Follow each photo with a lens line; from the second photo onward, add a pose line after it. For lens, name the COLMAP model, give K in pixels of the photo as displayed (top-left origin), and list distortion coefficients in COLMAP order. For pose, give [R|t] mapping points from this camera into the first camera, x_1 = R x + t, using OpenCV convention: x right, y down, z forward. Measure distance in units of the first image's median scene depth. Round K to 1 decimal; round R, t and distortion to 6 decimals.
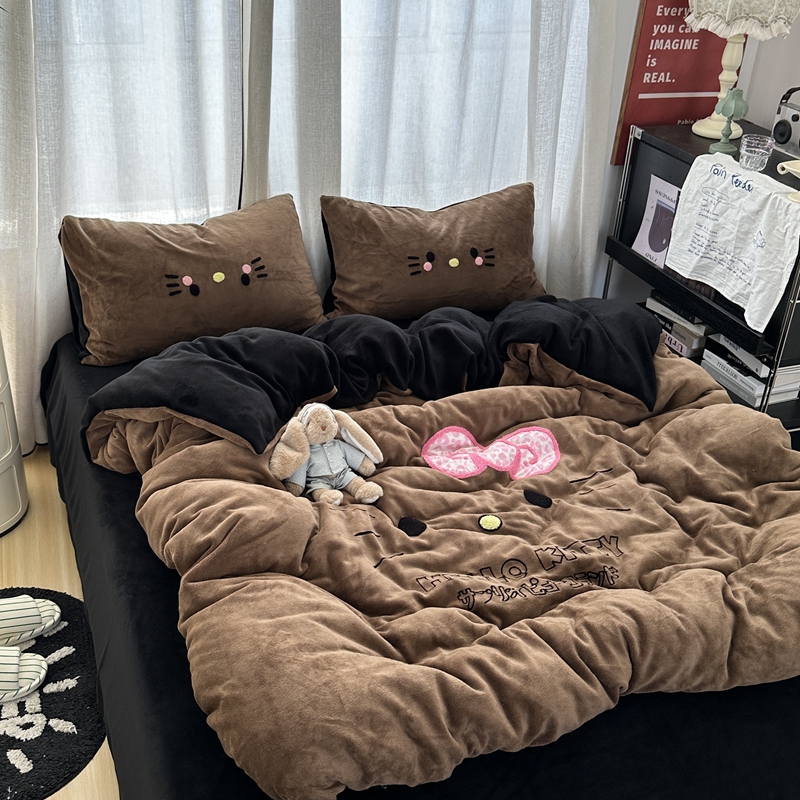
lens RADIAL K [[979.8, 0, 386.2], [0, 979.8, 403.8], [0, 0, 1]] dist [0.215901, -0.483021]
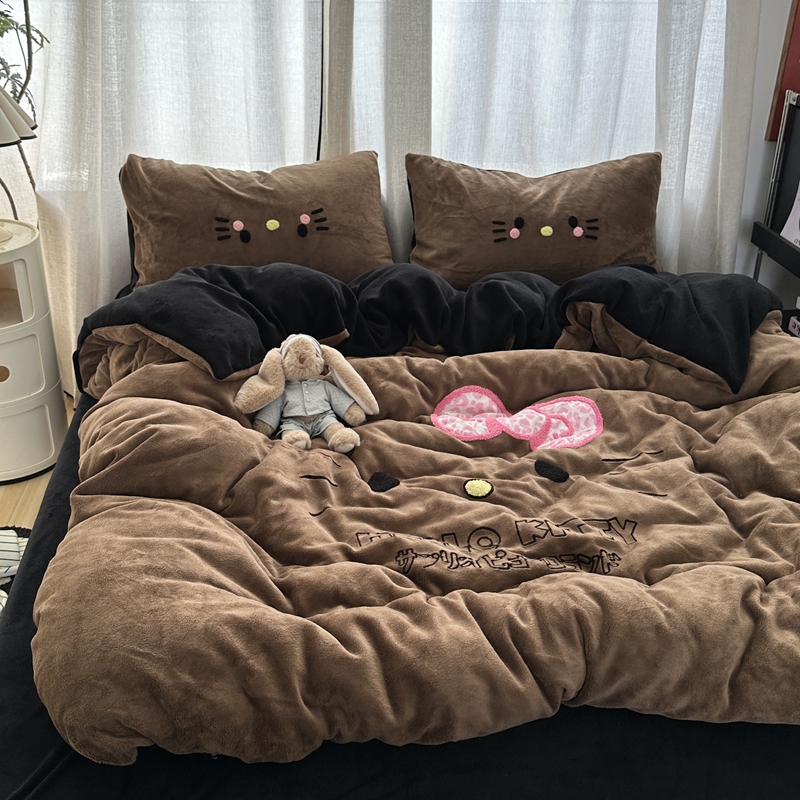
lens RADIAL K [[980.1, 0, 383.1], [0, 980.1, 399.9], [0, 0, 1]] dist [0.216937, -0.486787]
pose [[0.966791, 0.085417, -0.240870, 0.189500], [-0.103874, 0.992466, -0.064976, 0.094615], [0.233506, 0.087839, 0.968380, 0.165898]]
